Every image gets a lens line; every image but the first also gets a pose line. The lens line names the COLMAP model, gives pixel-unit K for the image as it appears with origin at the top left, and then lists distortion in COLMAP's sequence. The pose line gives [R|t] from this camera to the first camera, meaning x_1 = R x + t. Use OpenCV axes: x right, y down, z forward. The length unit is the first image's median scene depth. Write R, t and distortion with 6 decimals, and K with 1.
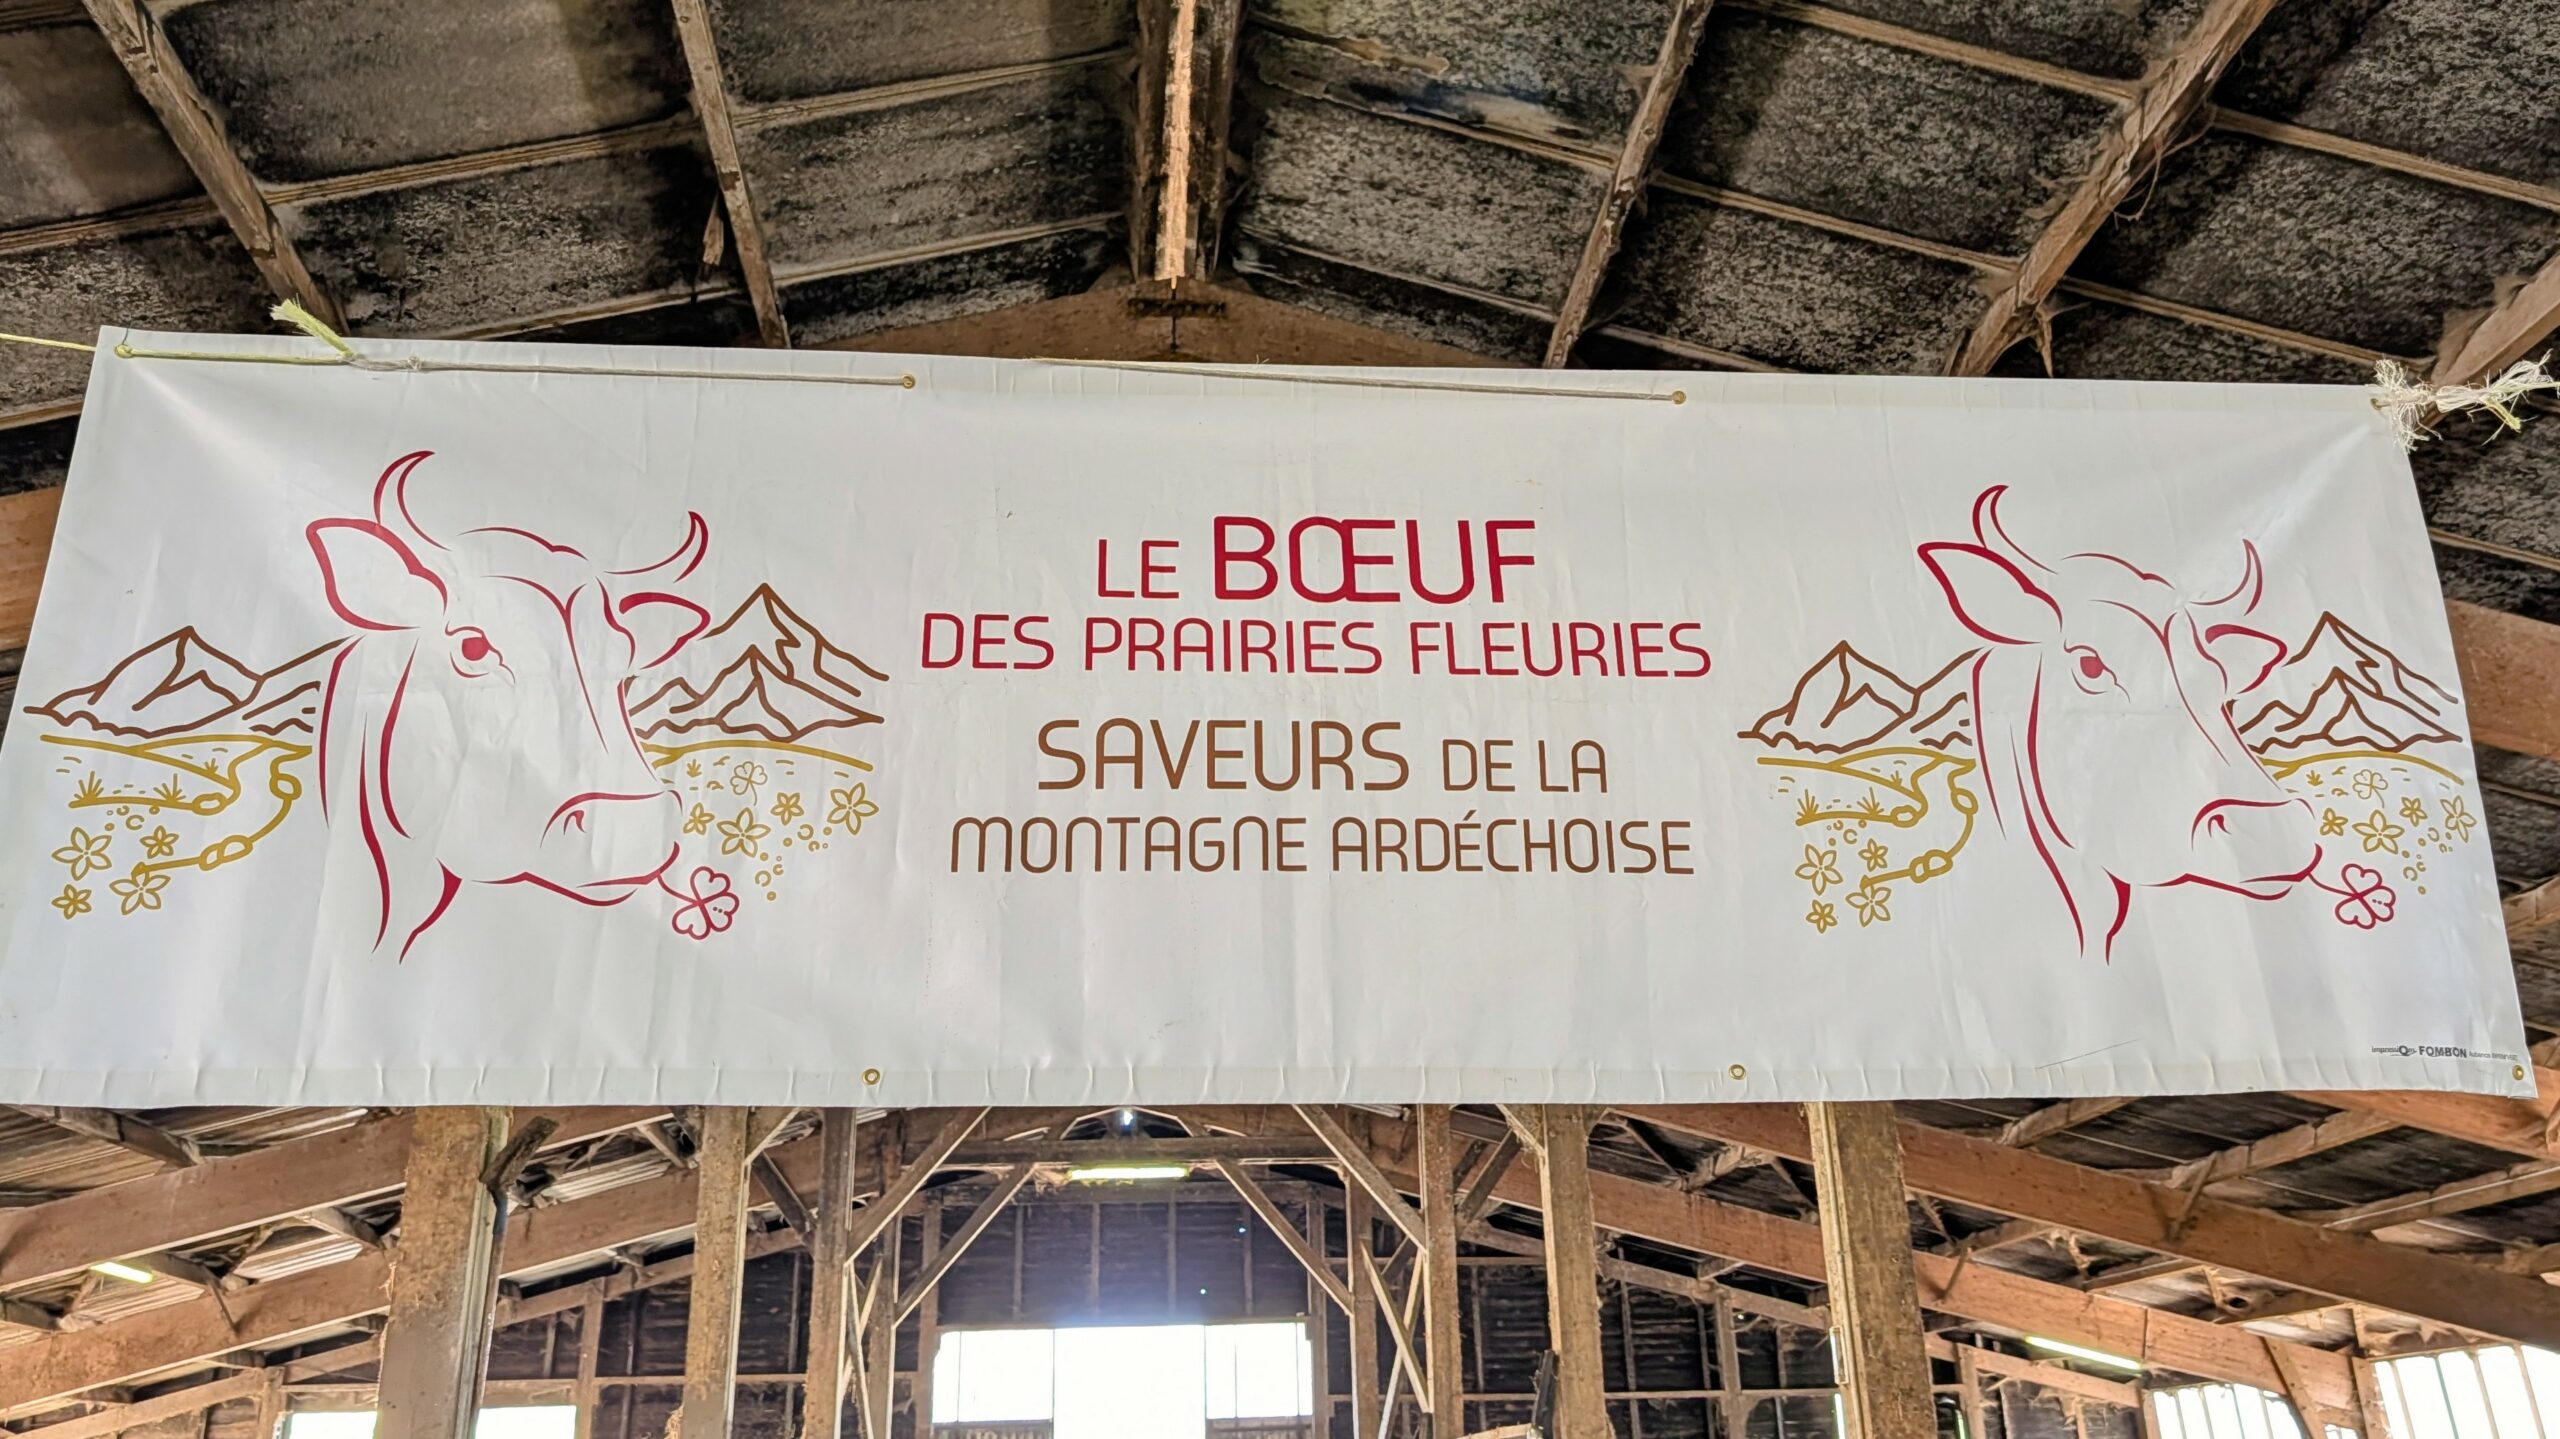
lens RADIAL K [[2195.5, 0, 1194.7], [0, 2195.5, 711.6], [0, 0, 1]] dist [0.008362, 0.002294]
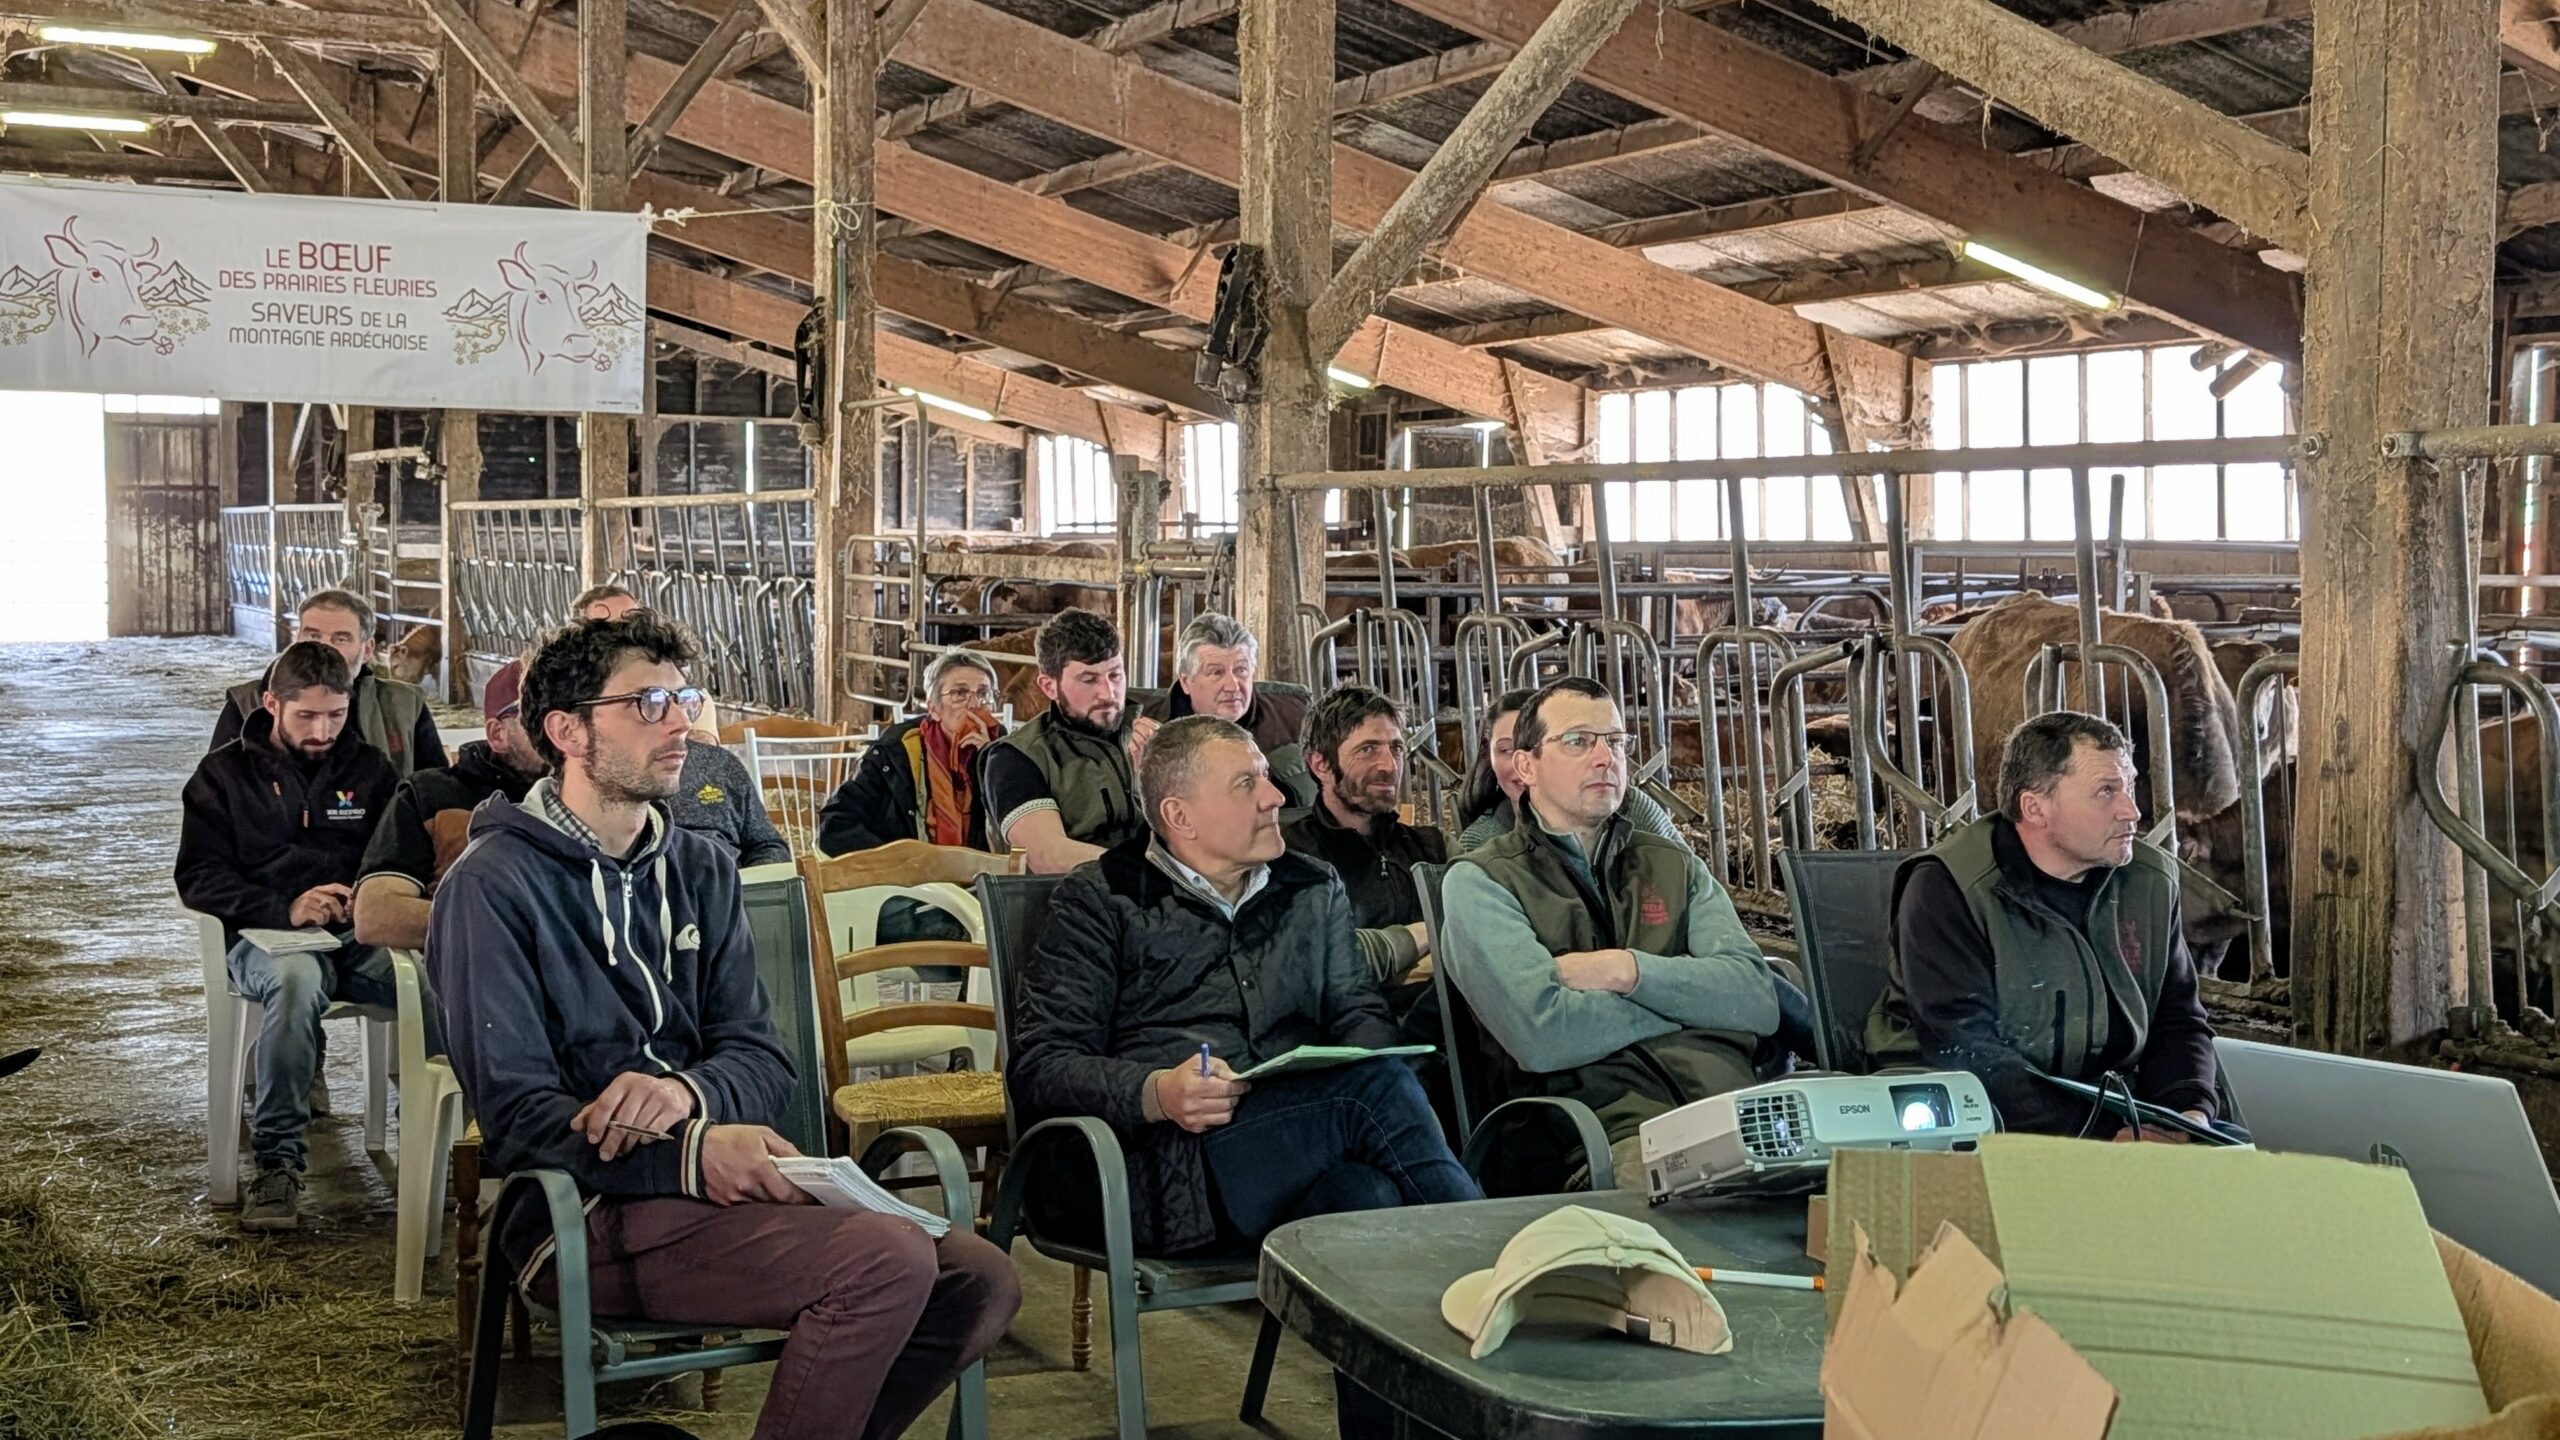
lens RADIAL K [[2195.5, 0, 1194.7], [0, 2195.5, 712.1], [0, 0, 1]] dist [0.008362, 0.002294]
pose [[0.890039, 0.002212, 0.455880, -0.336926], [-0.194067, 0.906696, 0.374488, -1.052337], [-0.412516, -0.421780, 0.807424, -2.961419]]
